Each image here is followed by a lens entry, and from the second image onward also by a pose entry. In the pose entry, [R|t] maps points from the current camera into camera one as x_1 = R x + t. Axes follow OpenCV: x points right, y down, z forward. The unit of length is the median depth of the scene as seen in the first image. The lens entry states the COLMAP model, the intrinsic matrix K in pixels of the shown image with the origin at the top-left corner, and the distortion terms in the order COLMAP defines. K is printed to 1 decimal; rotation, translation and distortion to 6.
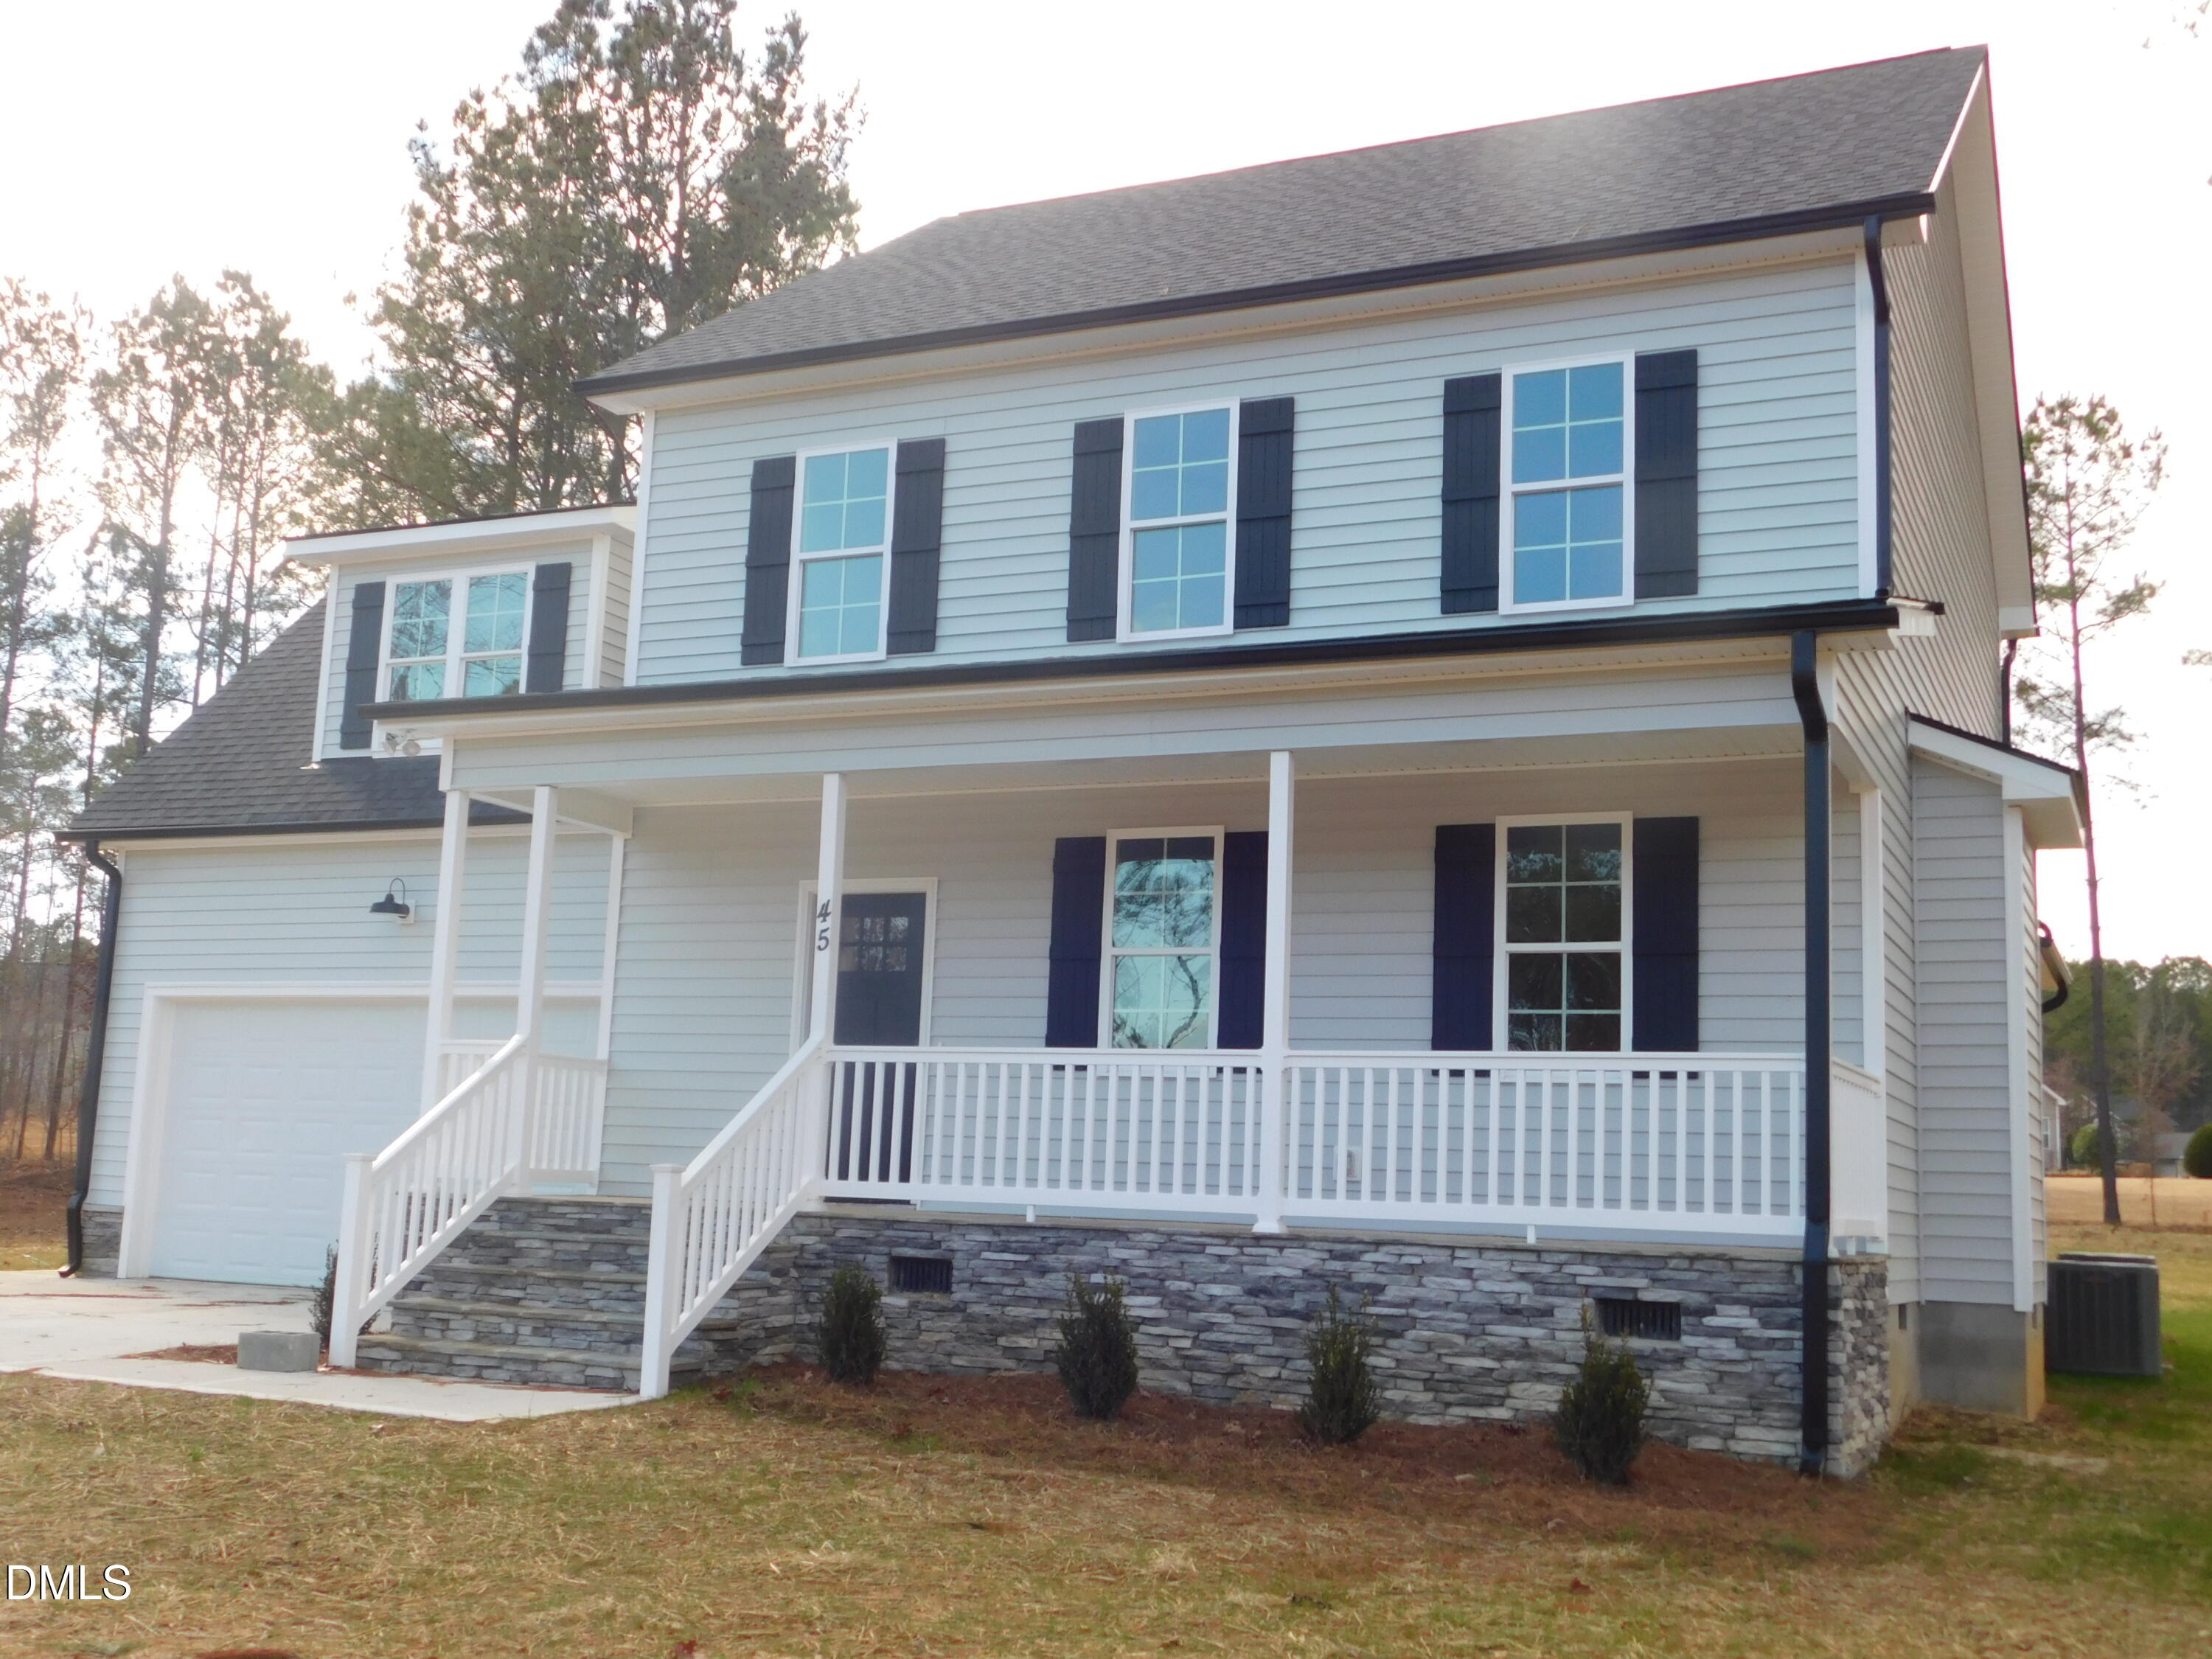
lens RADIAL K [[2328.9, 0, 1105.6], [0, 2328.9, 811.4], [0, 0, 1]] dist [0.000312, 0.000000]
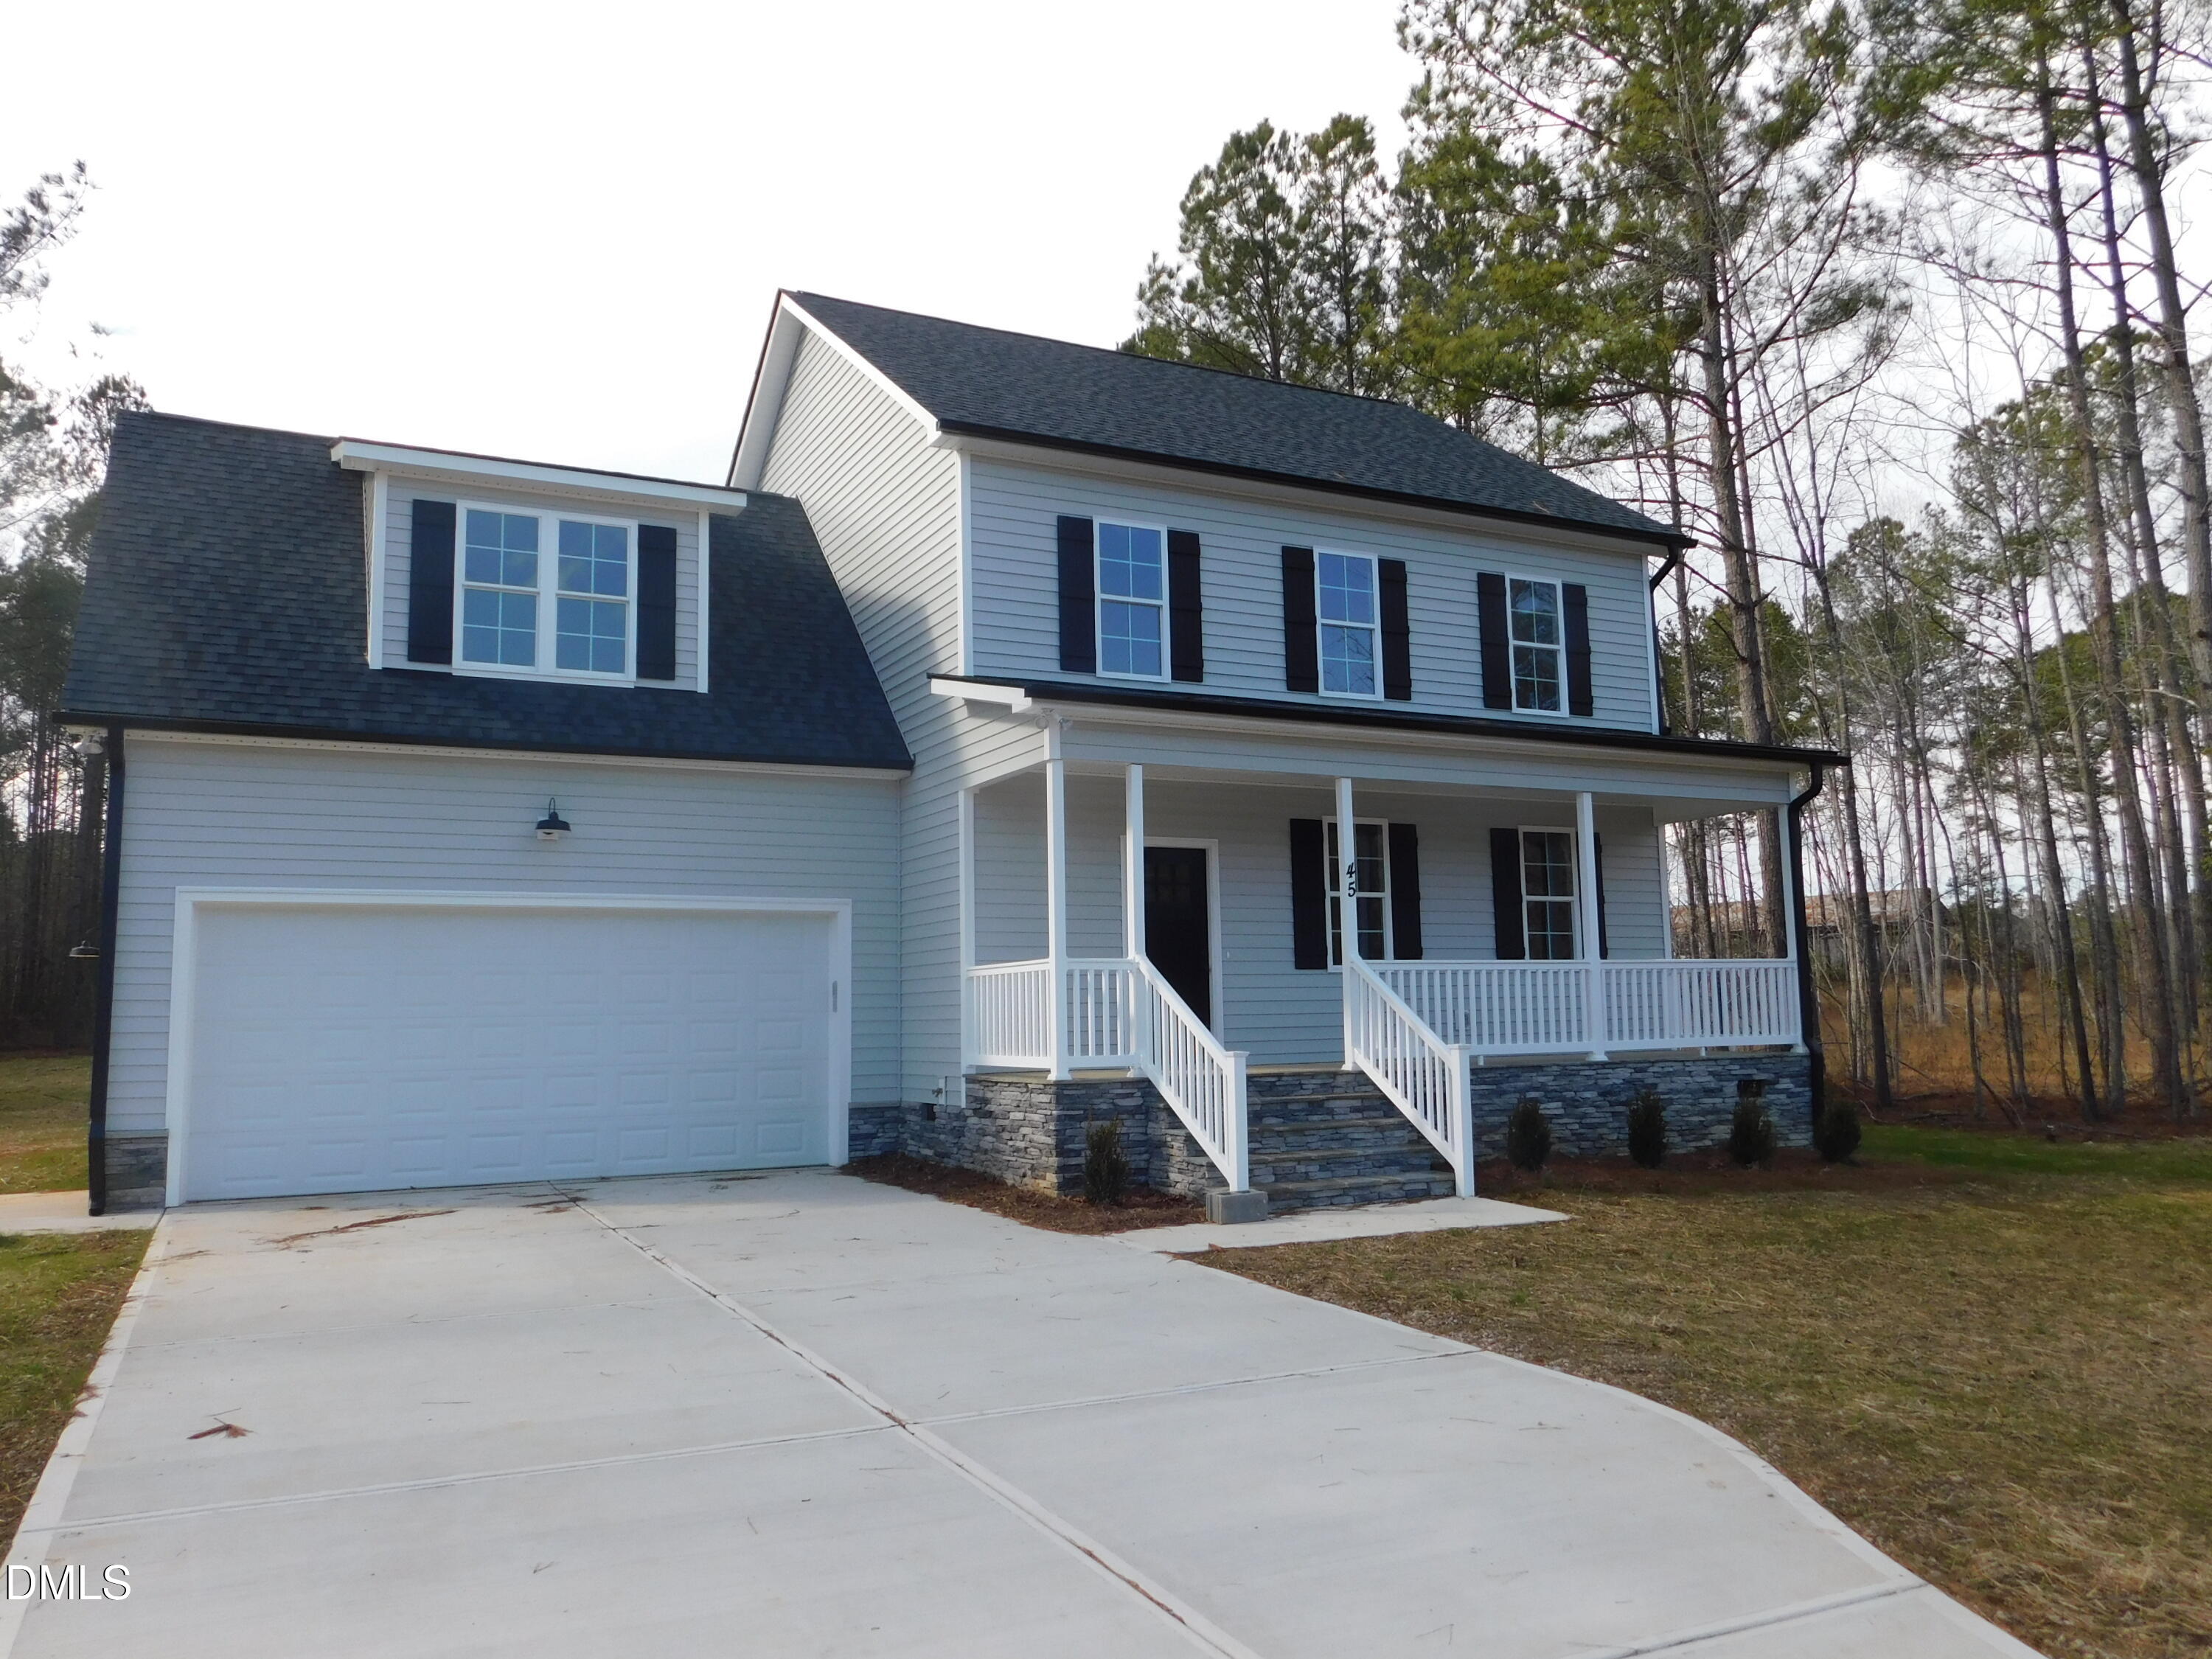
lens RADIAL K [[1597.7, 0, 1101.8], [0, 1597.7, 846.1], [0, 0, 1]] dist [0.008139, 0.002630]
pose [[0.613364, 0.041350, 0.788717, -1.010642], [-0.073755, 0.997263, 0.005075, 0.035481], [-0.786349, -0.061285, 0.614735, 0.498649]]
